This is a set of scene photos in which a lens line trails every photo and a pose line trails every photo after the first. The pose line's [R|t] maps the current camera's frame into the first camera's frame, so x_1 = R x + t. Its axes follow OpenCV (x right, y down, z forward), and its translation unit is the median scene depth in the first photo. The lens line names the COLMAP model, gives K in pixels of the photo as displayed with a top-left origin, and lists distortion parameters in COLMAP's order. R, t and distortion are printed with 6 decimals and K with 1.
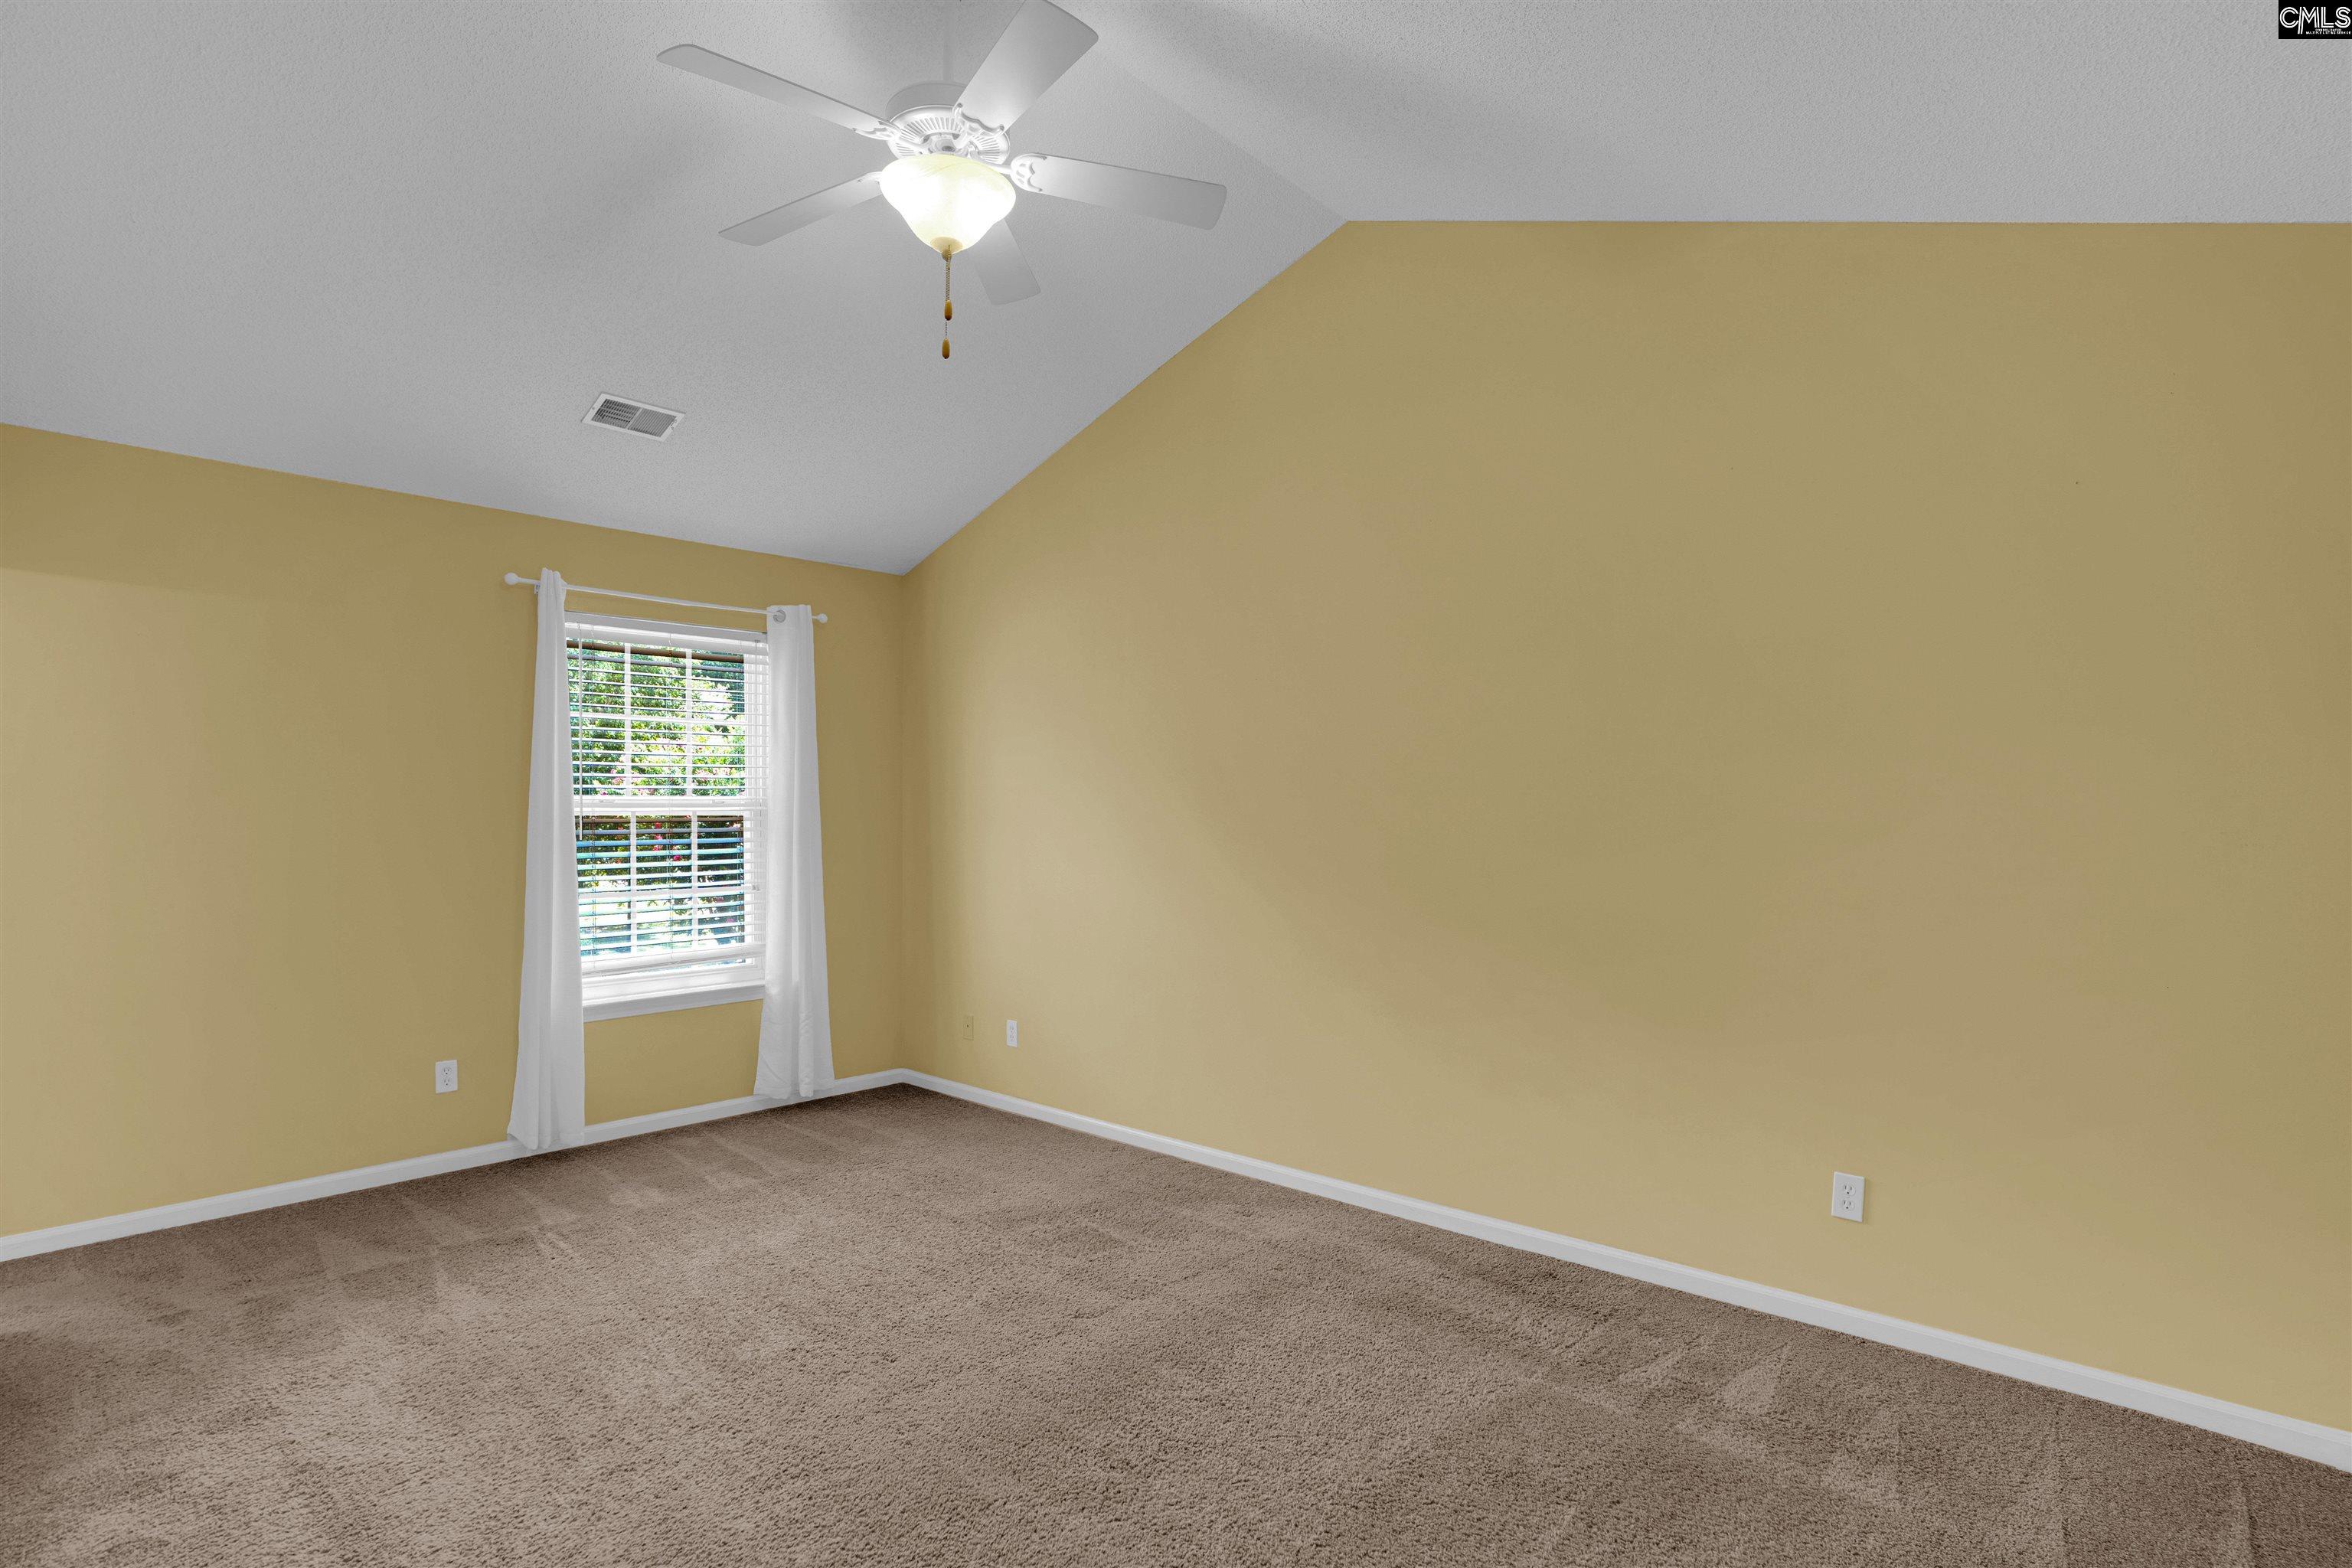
lens RADIAL K [[1157.3, 0, 1177.8], [0, 1157.3, 842.4], [0, 0, 1]] dist [0.000333, 0.010794]
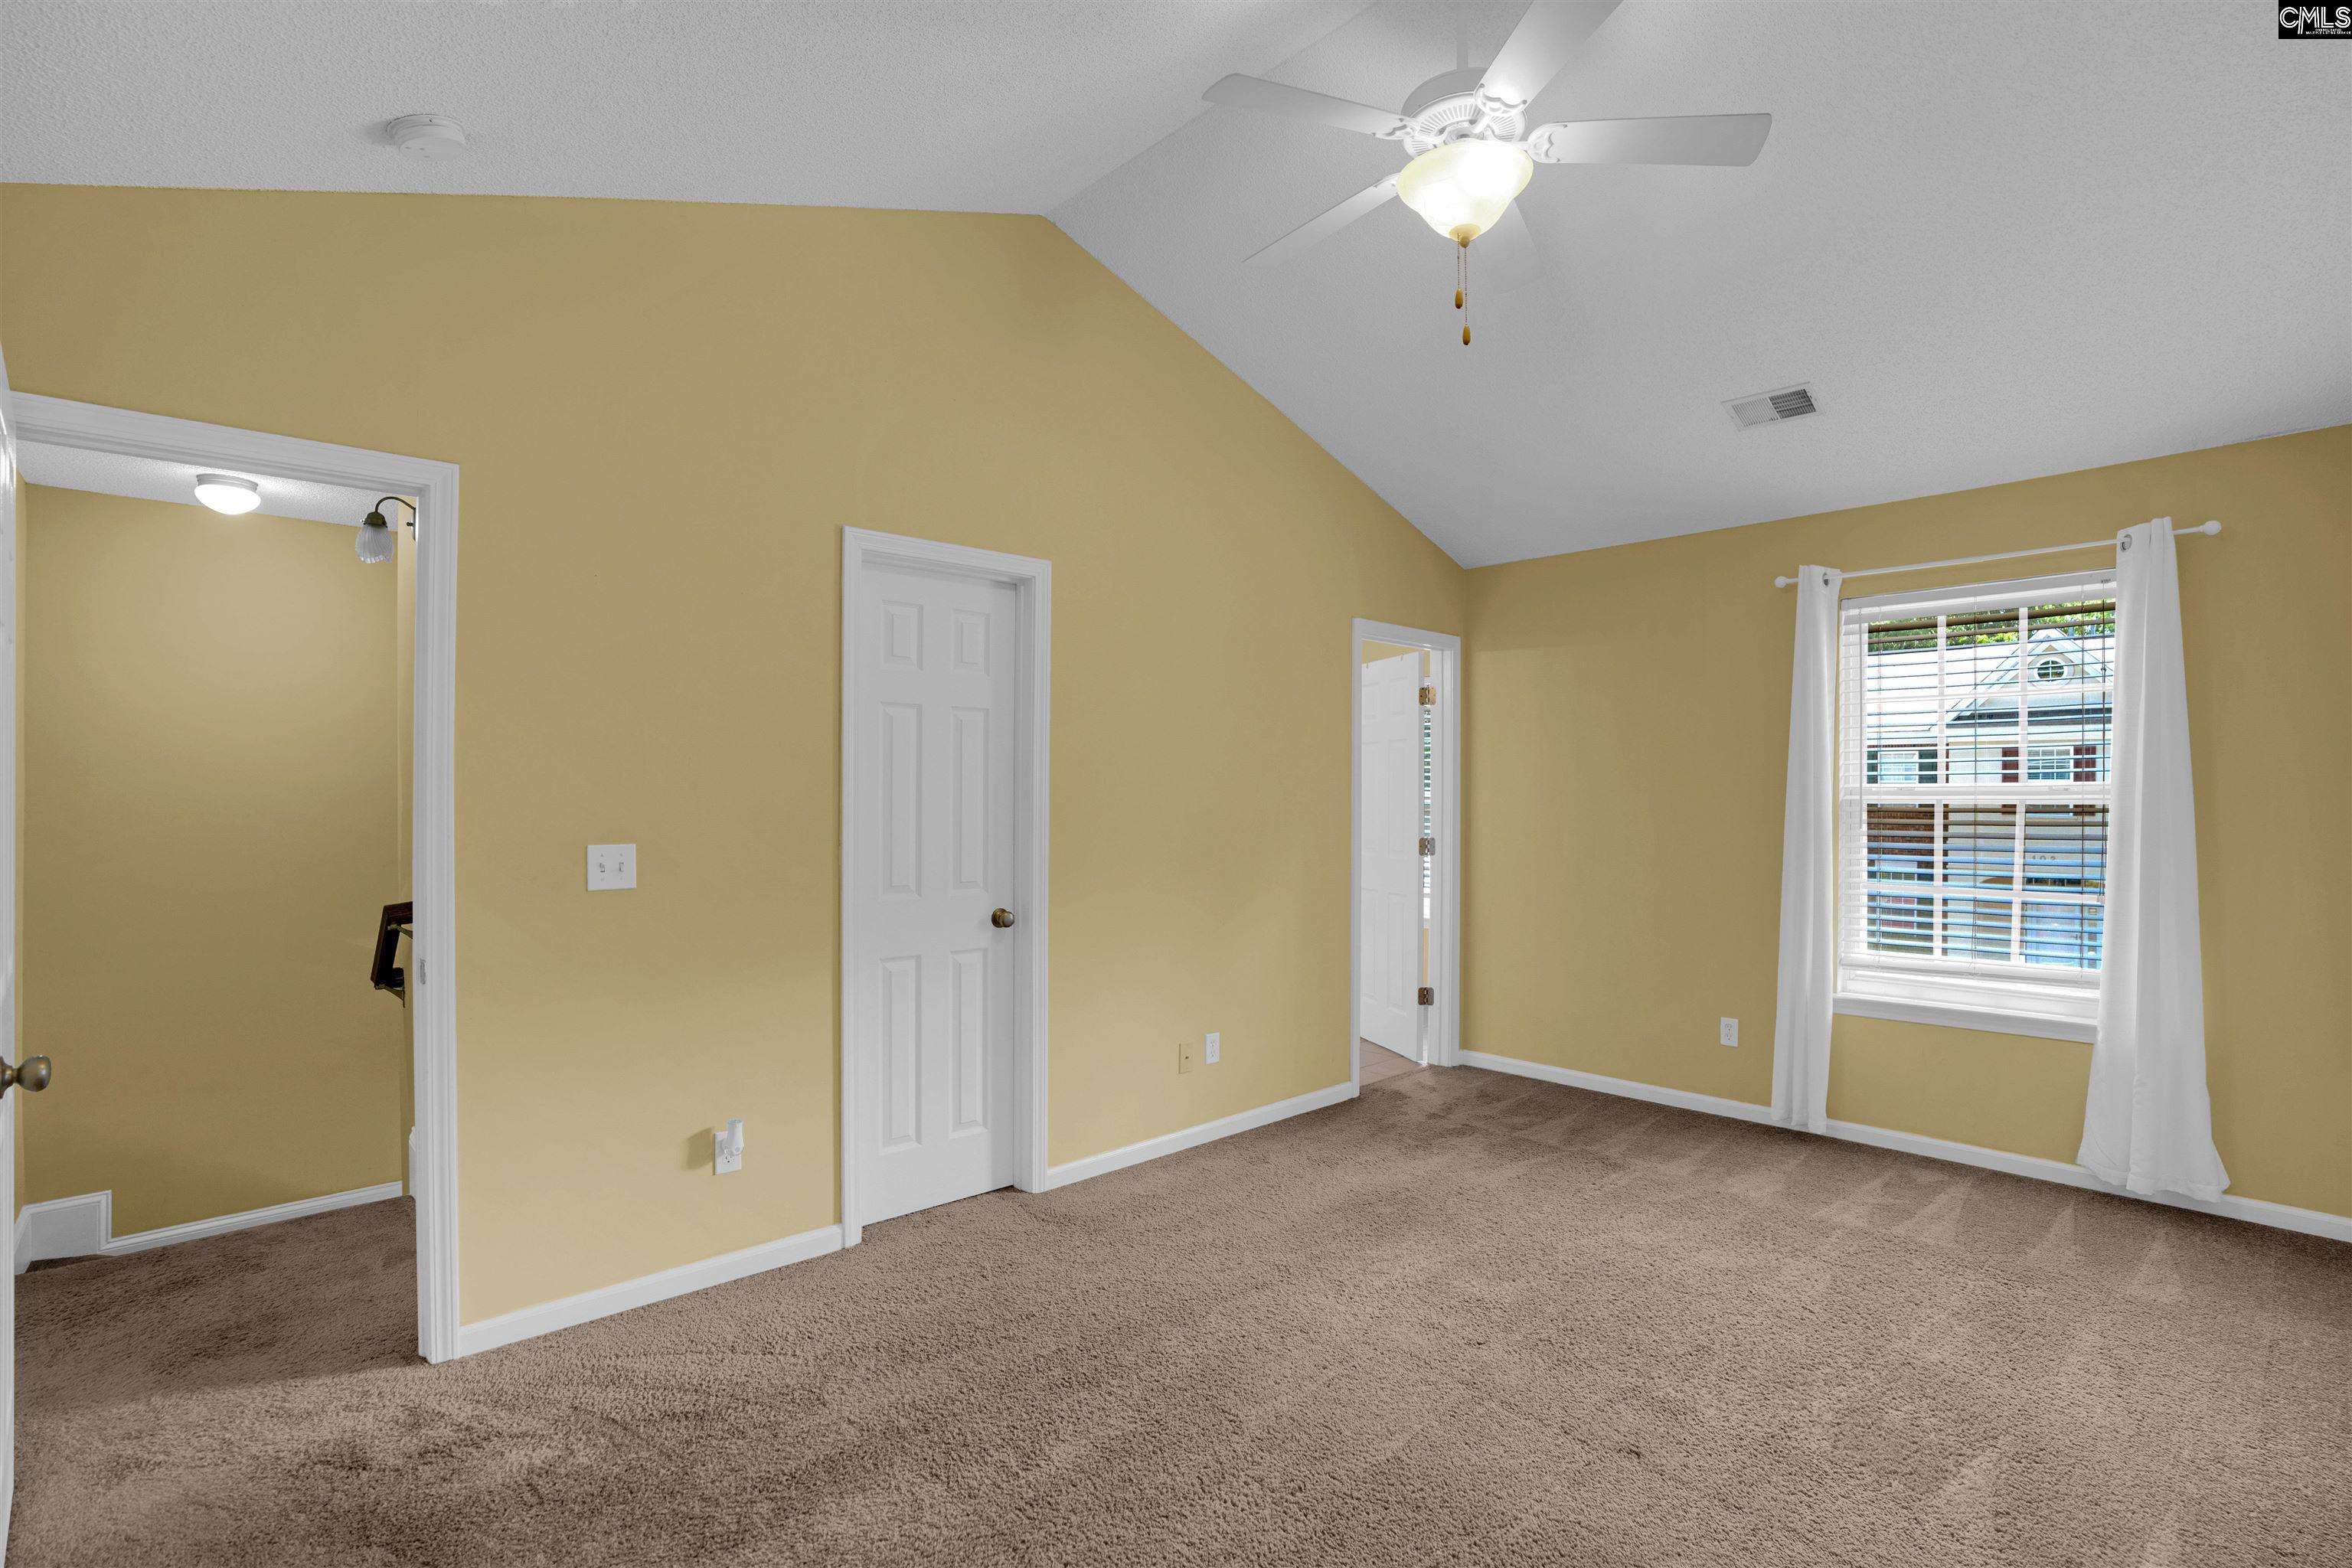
lens RADIAL K [[1109.2, 0, 1177.5], [0, 1109.2, 783.3], [0, 0, 1]] dist [-0.064379, 0.030409]
pose [[-0.057864, -0.009745, -0.998277, 0.450868], [-0.029882, 0.999521, -0.008025, -0.016342], [0.997877, 0.029366, -0.058127, 0.494578]]
